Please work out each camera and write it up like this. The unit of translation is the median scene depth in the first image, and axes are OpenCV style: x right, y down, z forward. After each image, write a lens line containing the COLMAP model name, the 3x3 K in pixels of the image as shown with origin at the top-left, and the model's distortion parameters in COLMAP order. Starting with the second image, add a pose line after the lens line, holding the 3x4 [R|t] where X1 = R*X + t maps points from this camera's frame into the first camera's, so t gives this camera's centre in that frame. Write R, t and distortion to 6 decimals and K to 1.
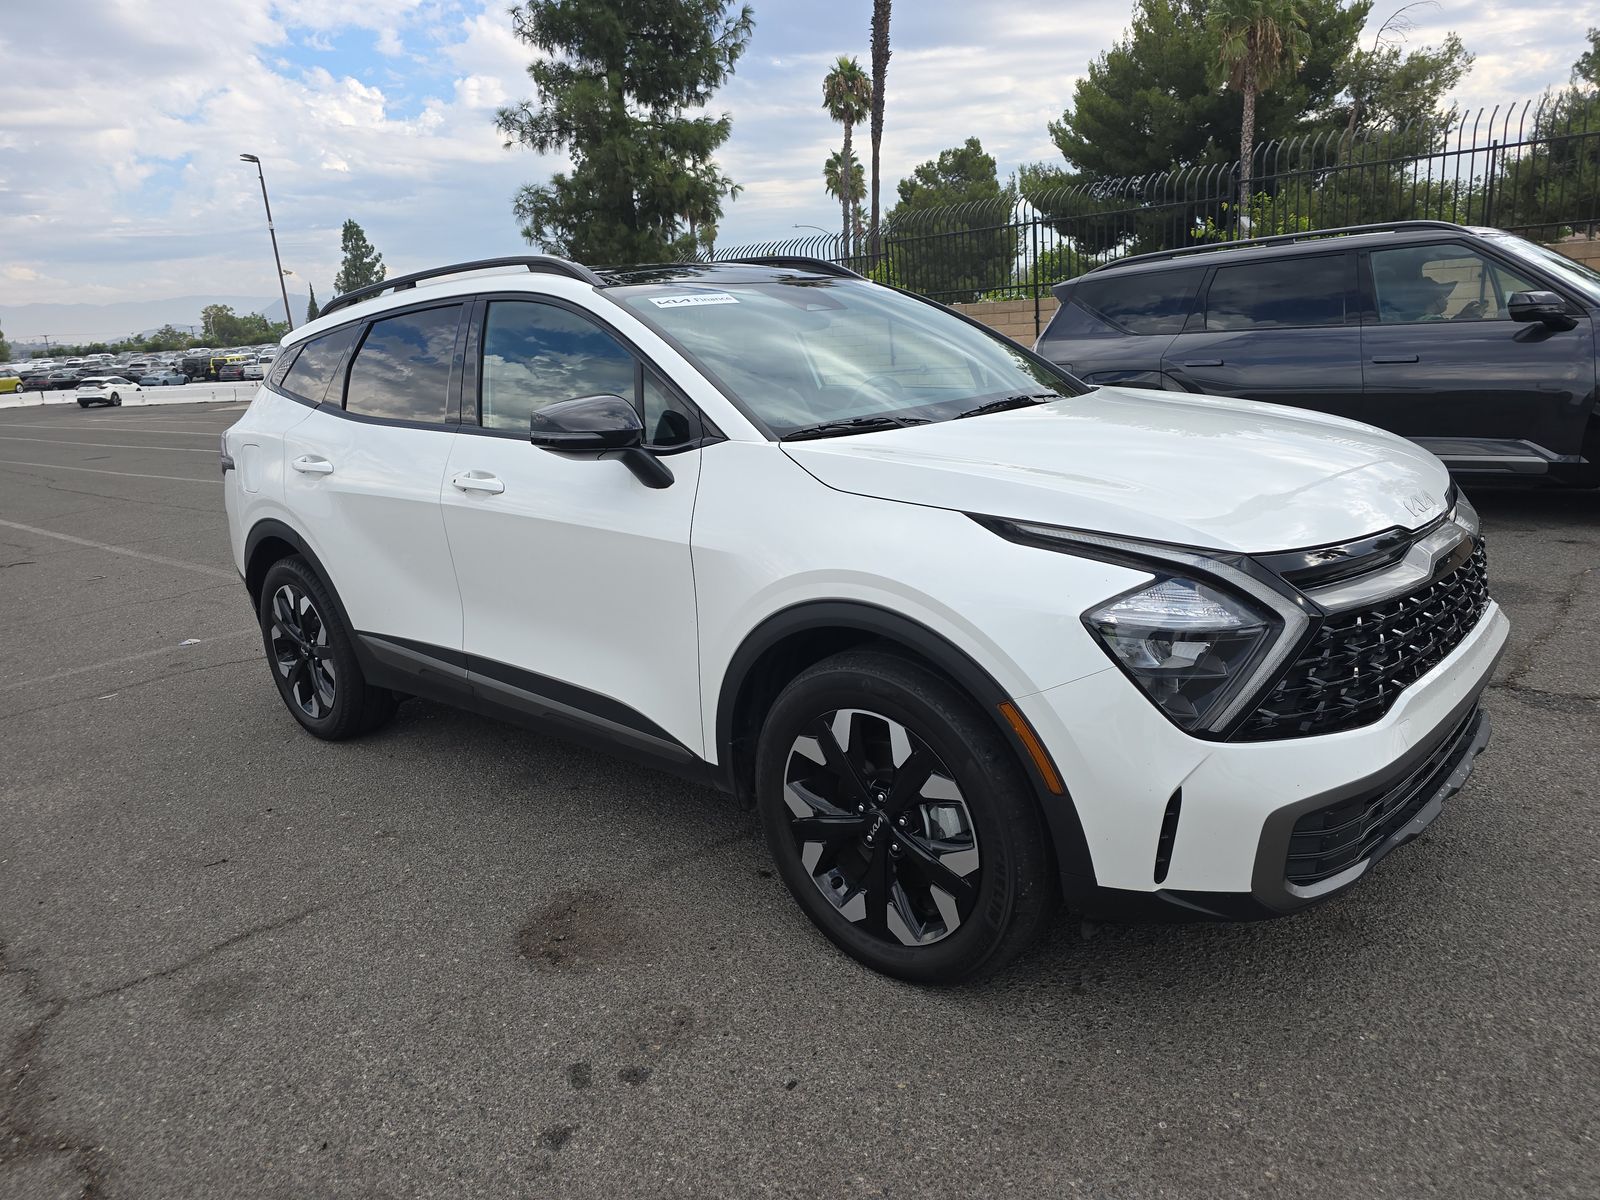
lens RADIAL K [[1096.2, 0, 804.2], [0, 1096.2, 608.3], [0, 0, 1]] dist [0.006449, -0.006054]
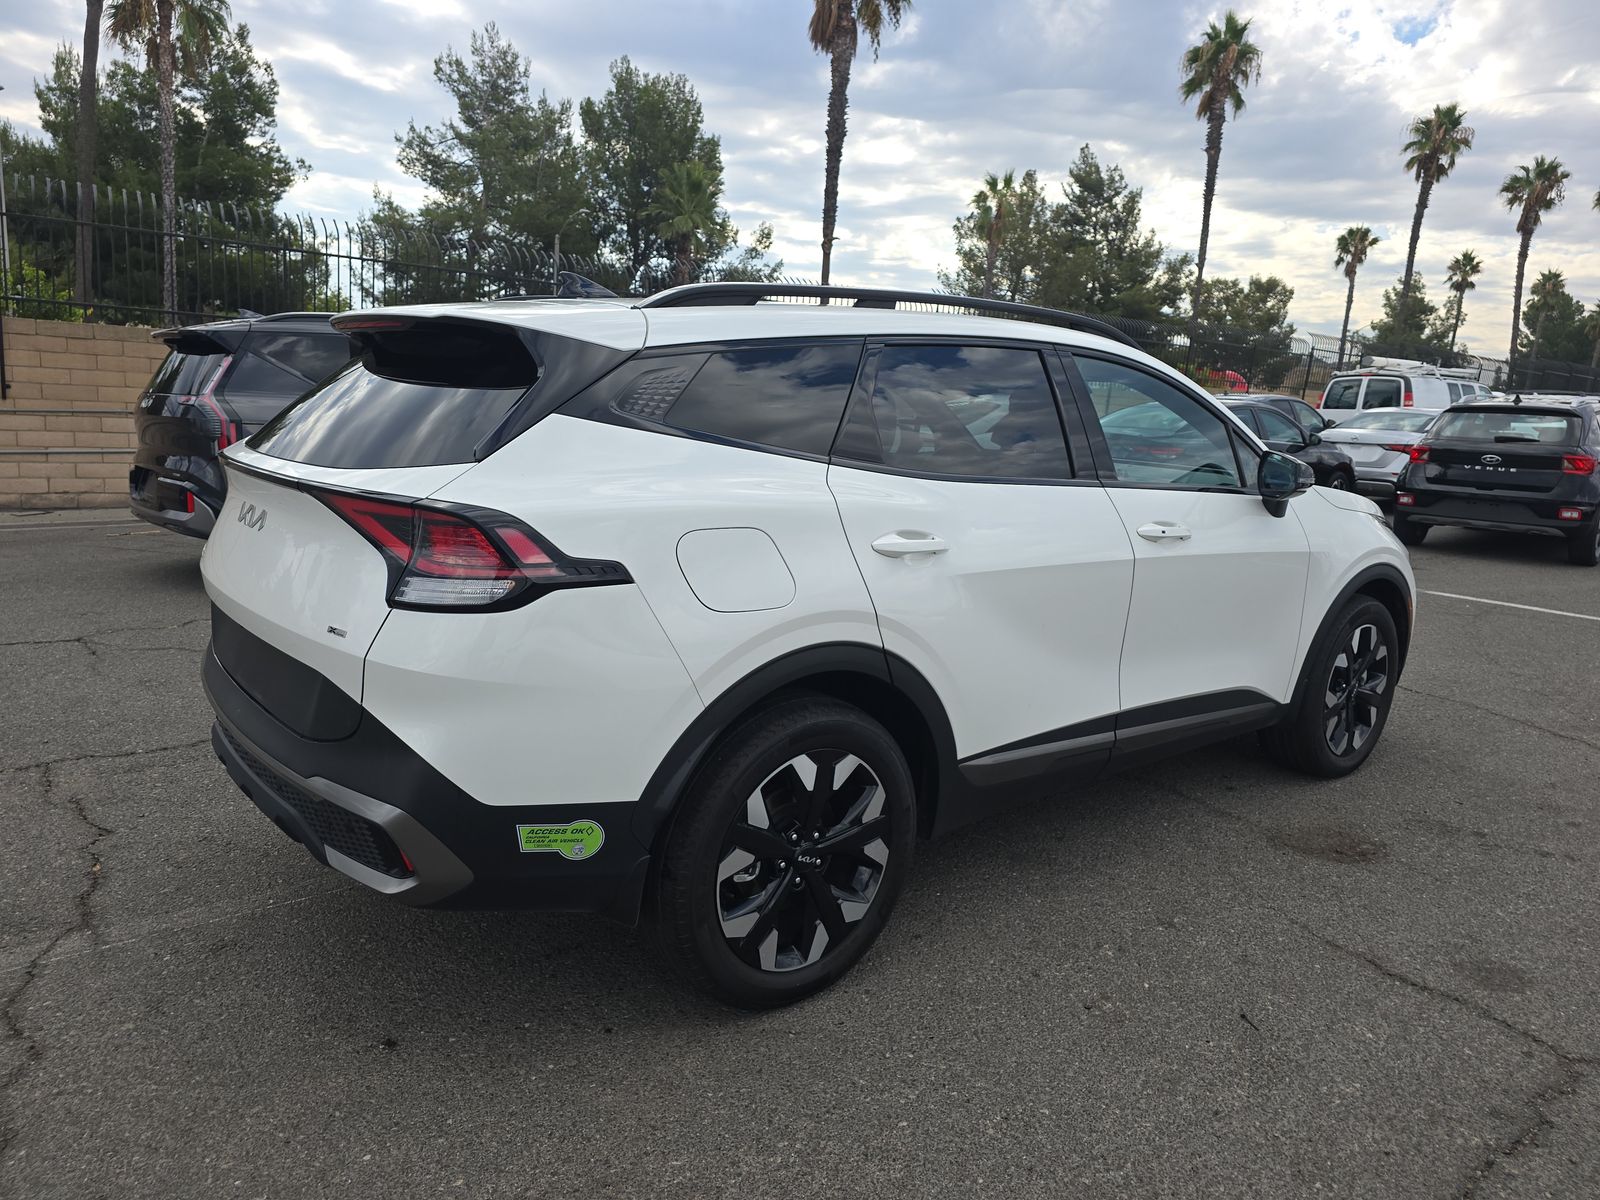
lens RADIAL K [[1096.2, 0, 804.2], [0, 1096.2, 608.3], [0, 0, 1]] dist [0.006449, -0.006054]
pose [[0.144619, -0.117002, 0.982546, -1.138226], [0.188870, 0.977992, 0.088660, -0.166526], [-0.971295, 0.172752, 0.163535, 0.966456]]
